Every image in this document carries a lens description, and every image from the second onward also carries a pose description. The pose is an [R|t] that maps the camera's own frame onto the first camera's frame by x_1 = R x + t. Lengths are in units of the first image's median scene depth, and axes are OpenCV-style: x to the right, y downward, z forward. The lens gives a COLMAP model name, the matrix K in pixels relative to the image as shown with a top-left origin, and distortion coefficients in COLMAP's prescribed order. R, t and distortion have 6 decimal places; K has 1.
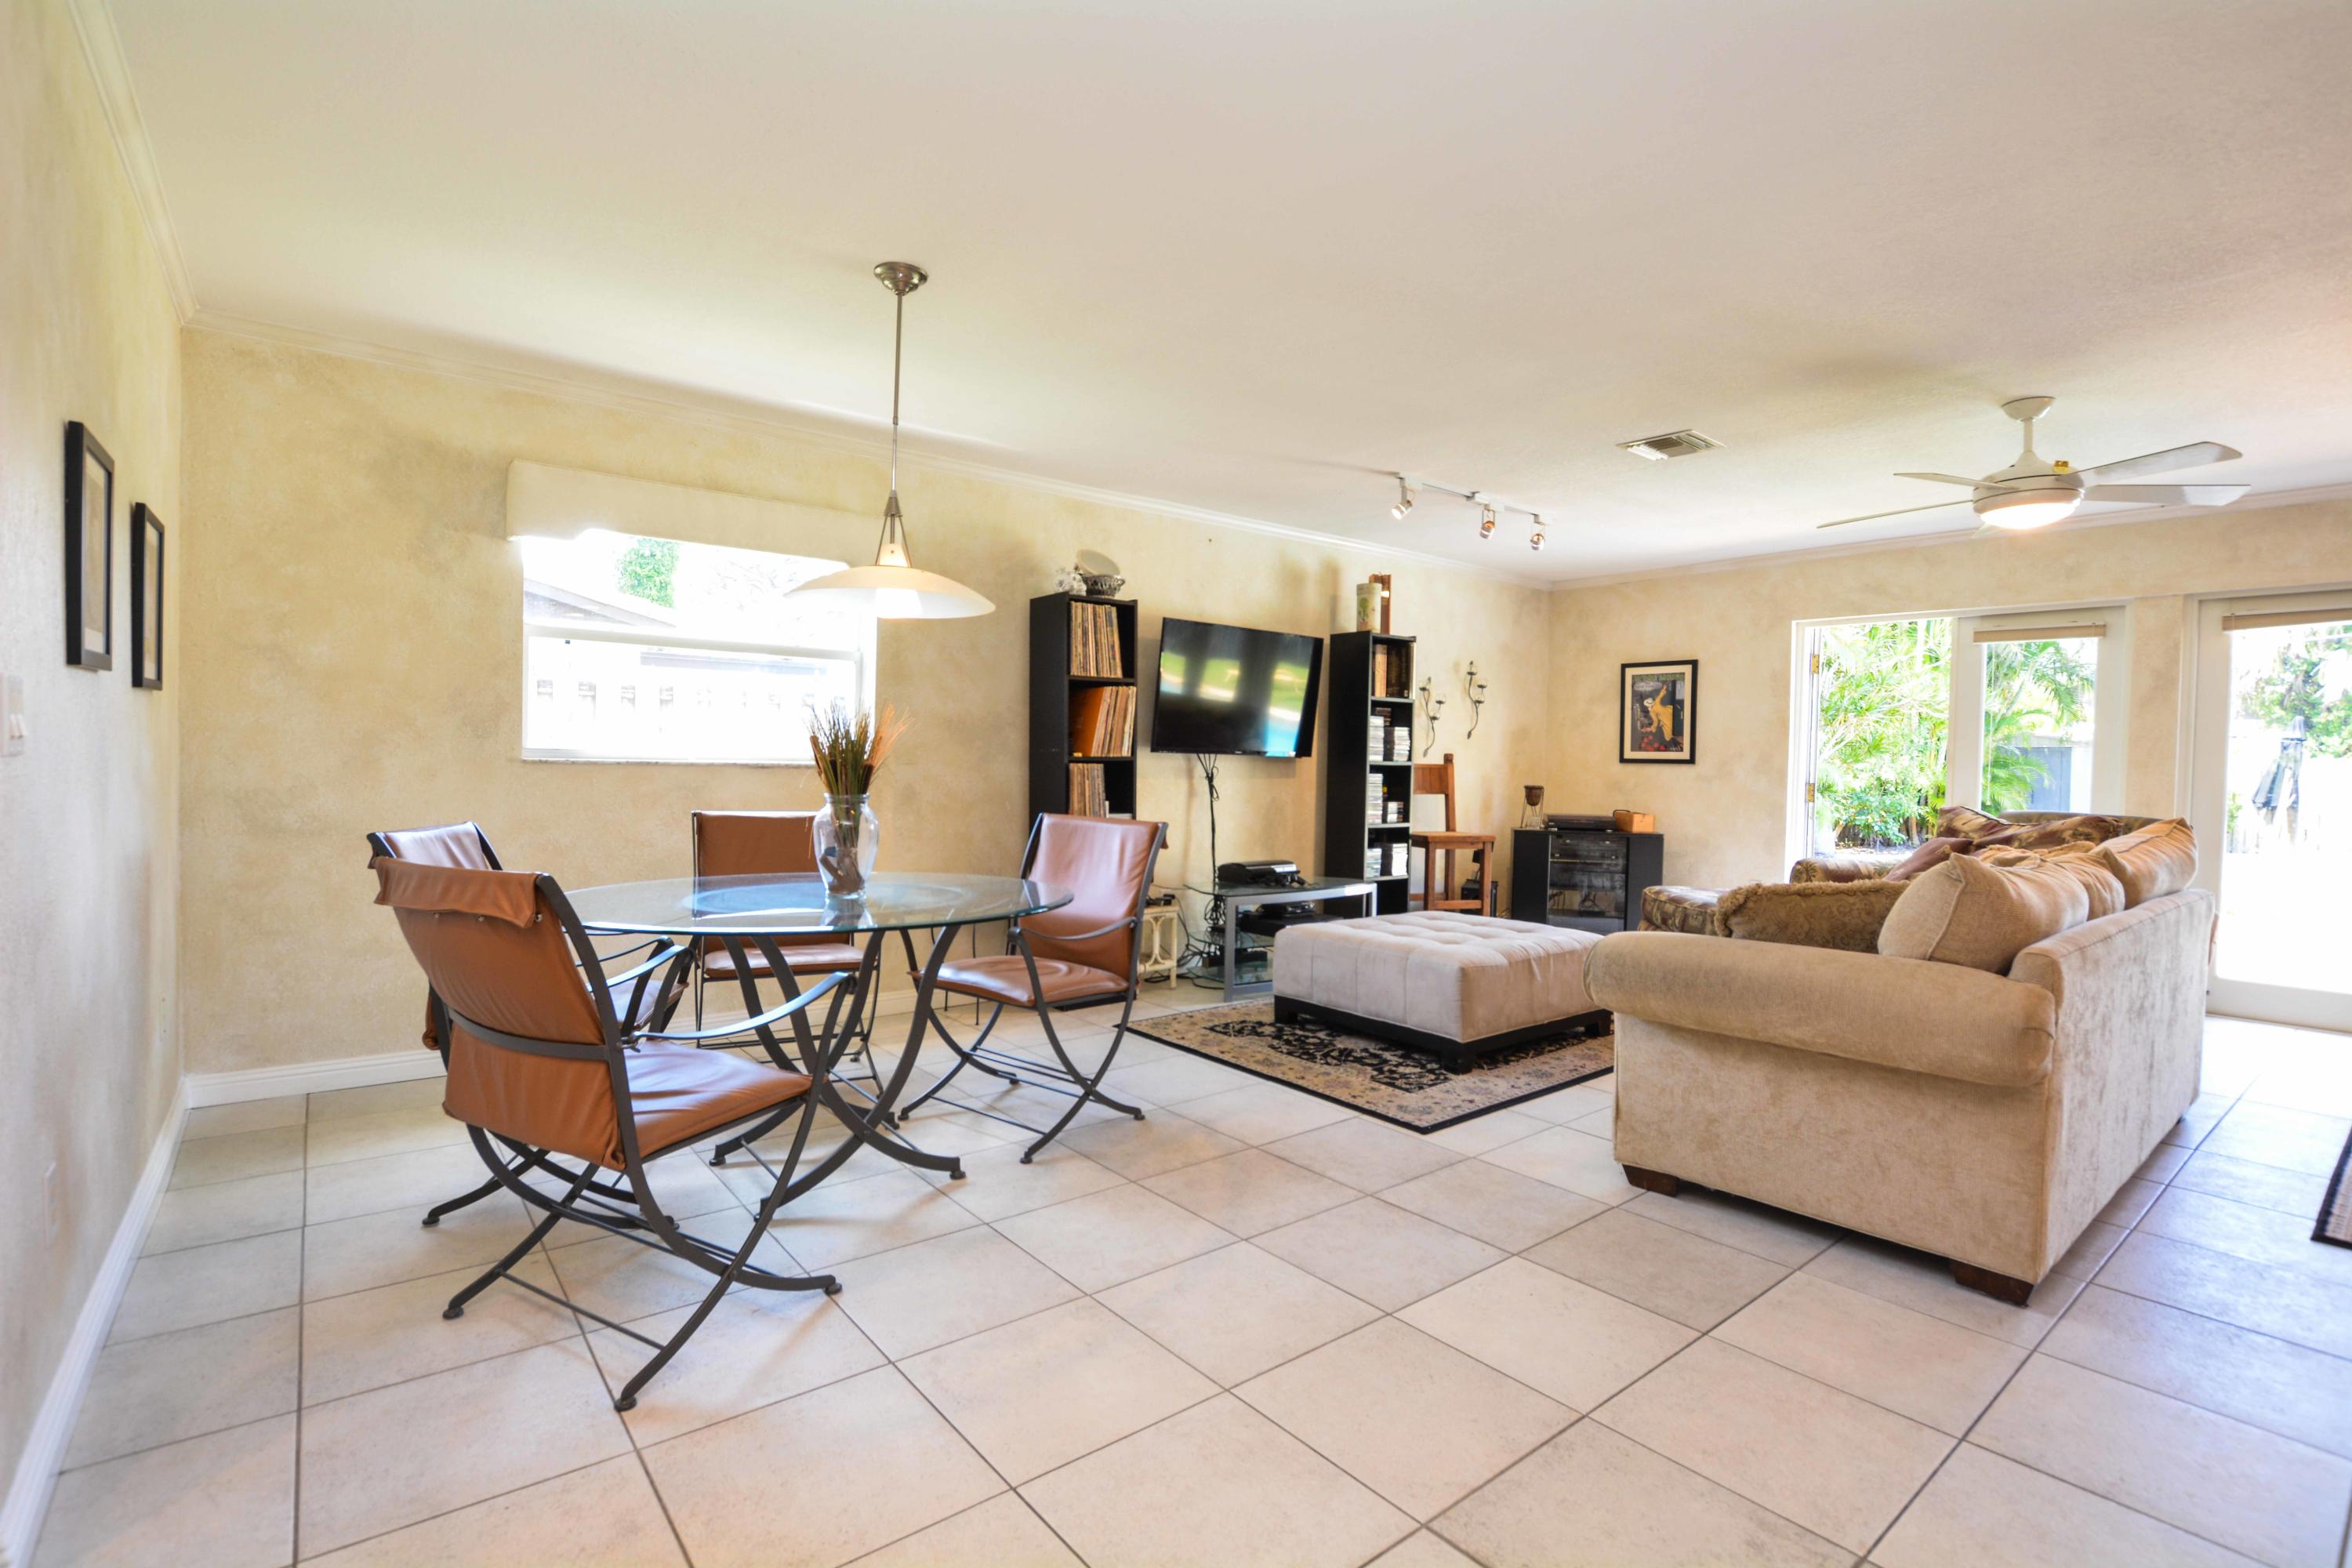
lens RADIAL K [[1102.2, 0, 1176.0], [0, 1102.2, 784.0], [0, 0, 1]] dist [-0.034075, 0.005751]
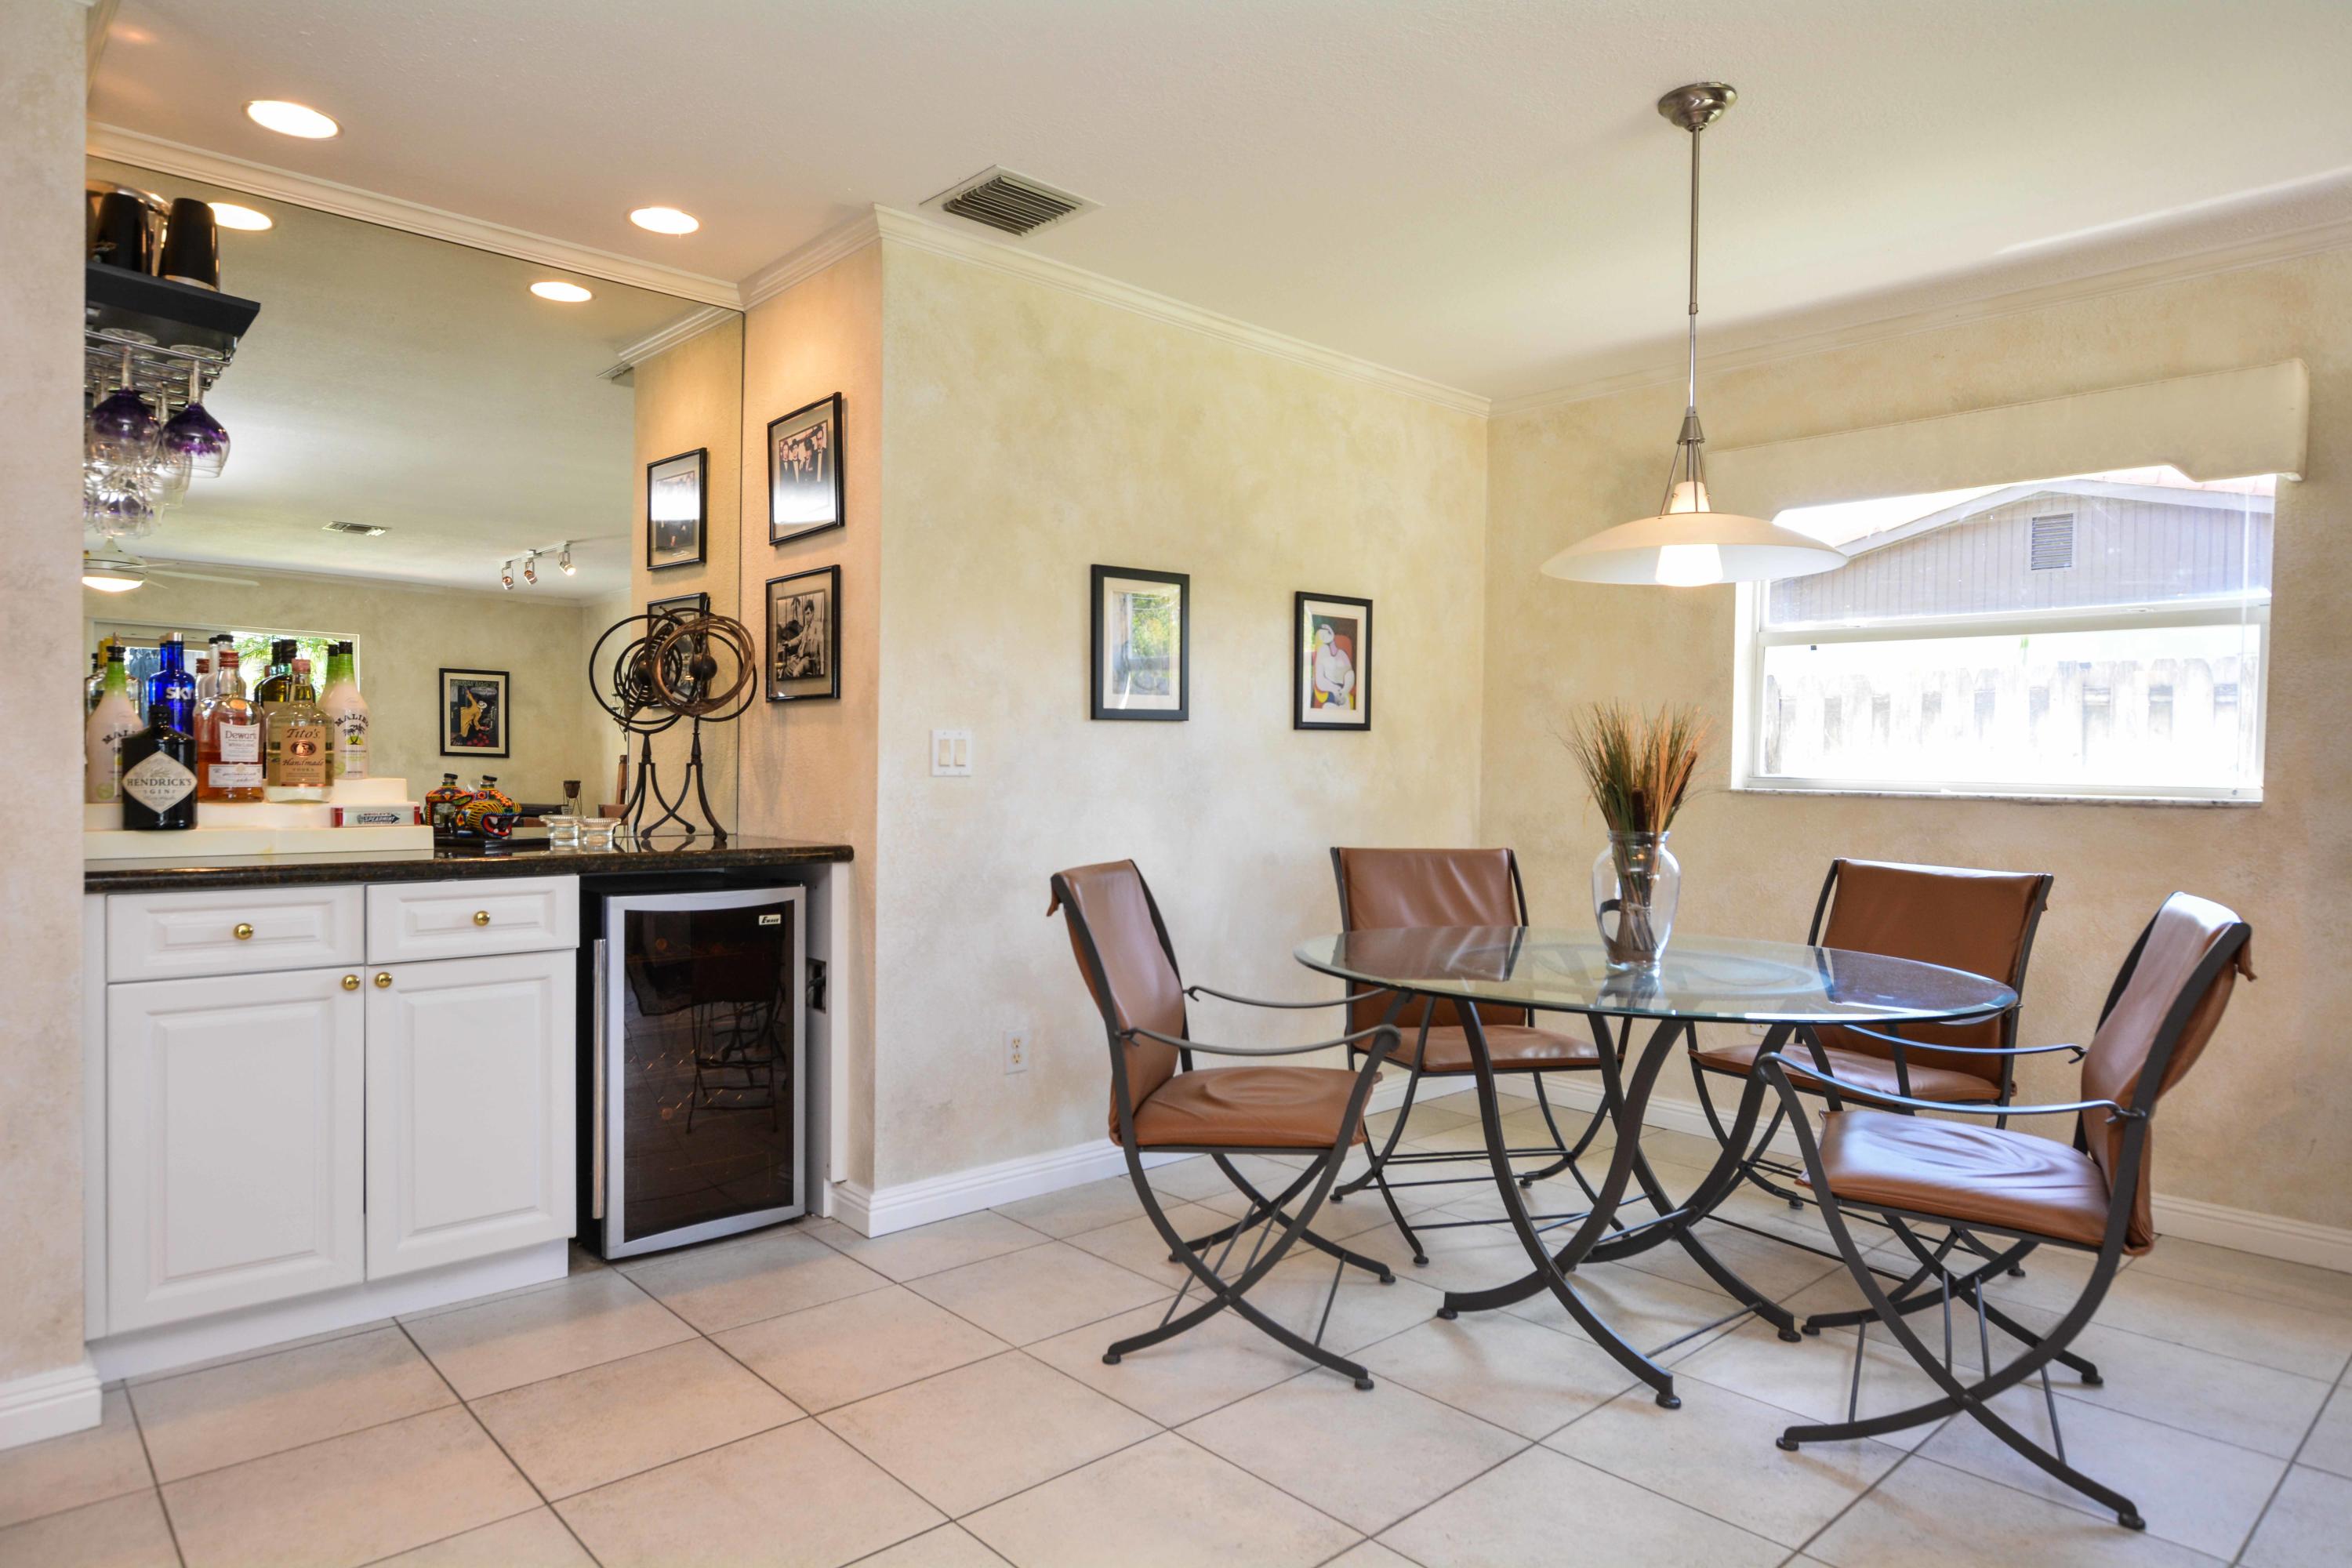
lens RADIAL K [[1400.0, 0, 1176.0], [0, 1400.0, 784.0], [0, 0, 1]] dist [-0.000327, -0.000089]
pose [[0.066321, -0.004193, -0.997790, 0.431172], [-0.032210, 0.999461, -0.006341, -0.004562], [0.997278, 0.032560, 0.066150, 0.420086]]
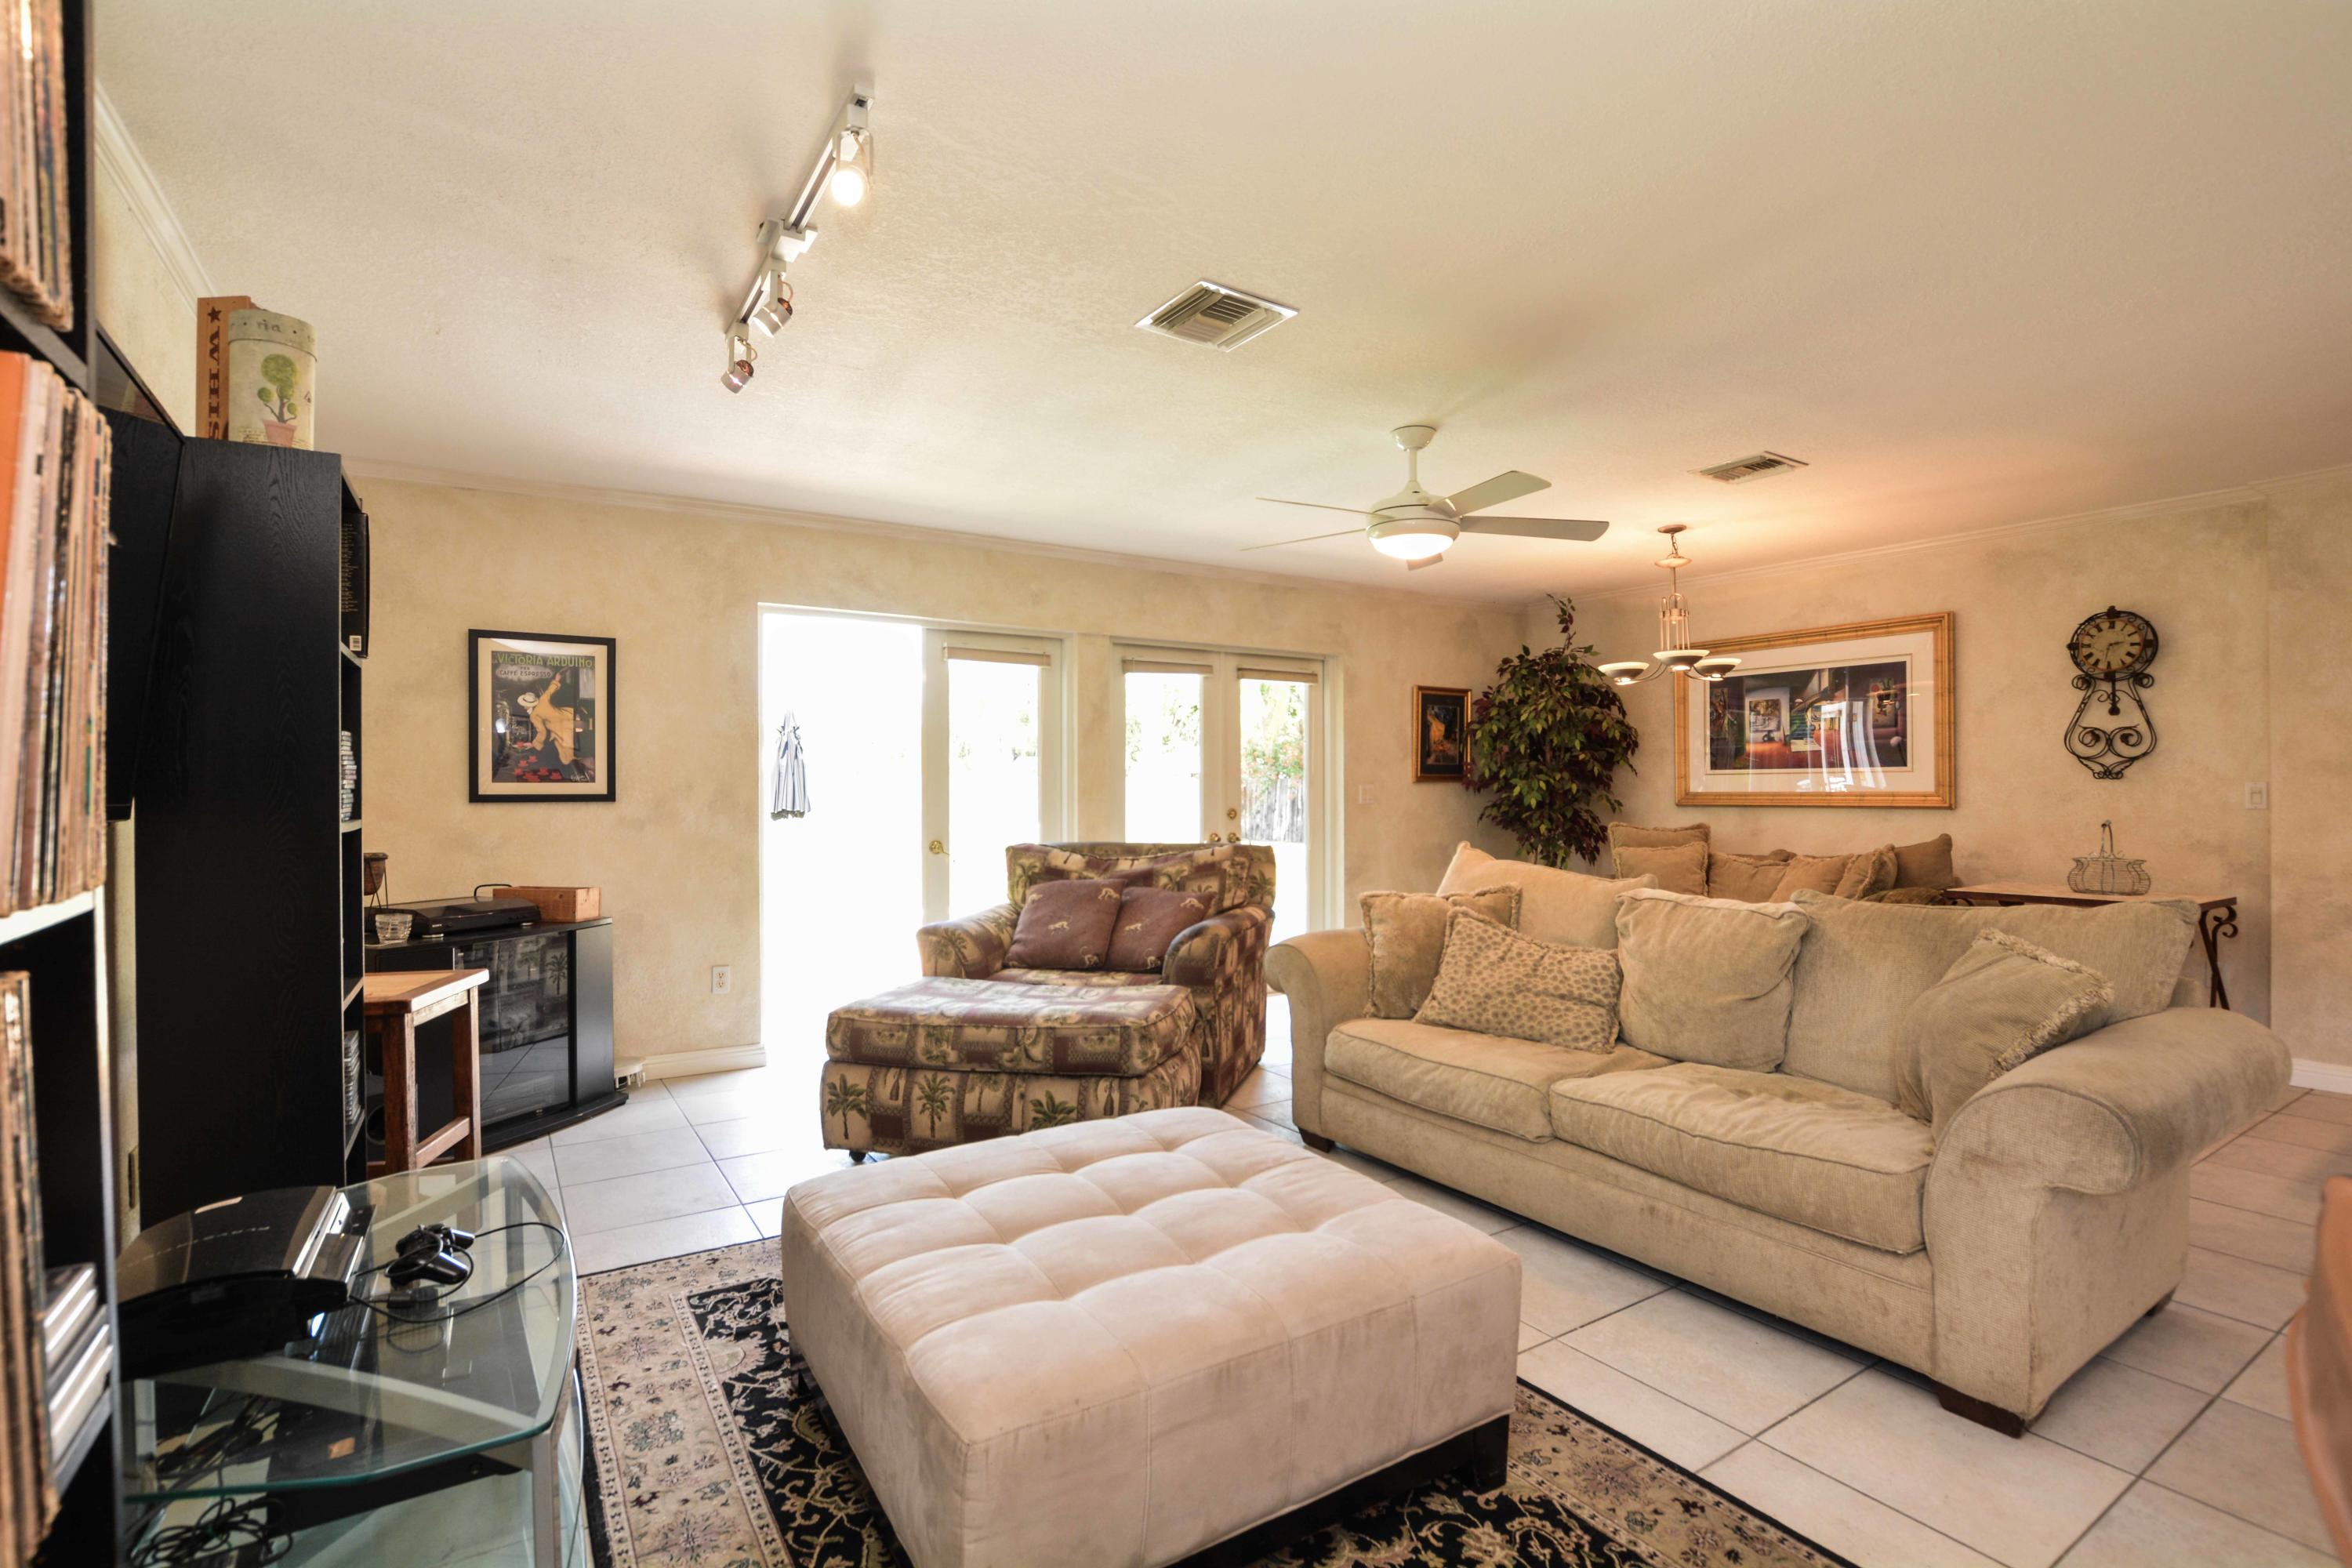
lens RADIAL K [[1102.2, 0, 1176.0], [0, 1102.2, 784.0], [0, 0, 1]] dist [-0.034075, 0.005751]
pose [[0.108853, -0.015054, 0.993944, -0.195846], [0.027122, 0.999558, 0.012169, -0.042553], [-0.993688, 0.025633, 0.109213, 0.942367]]
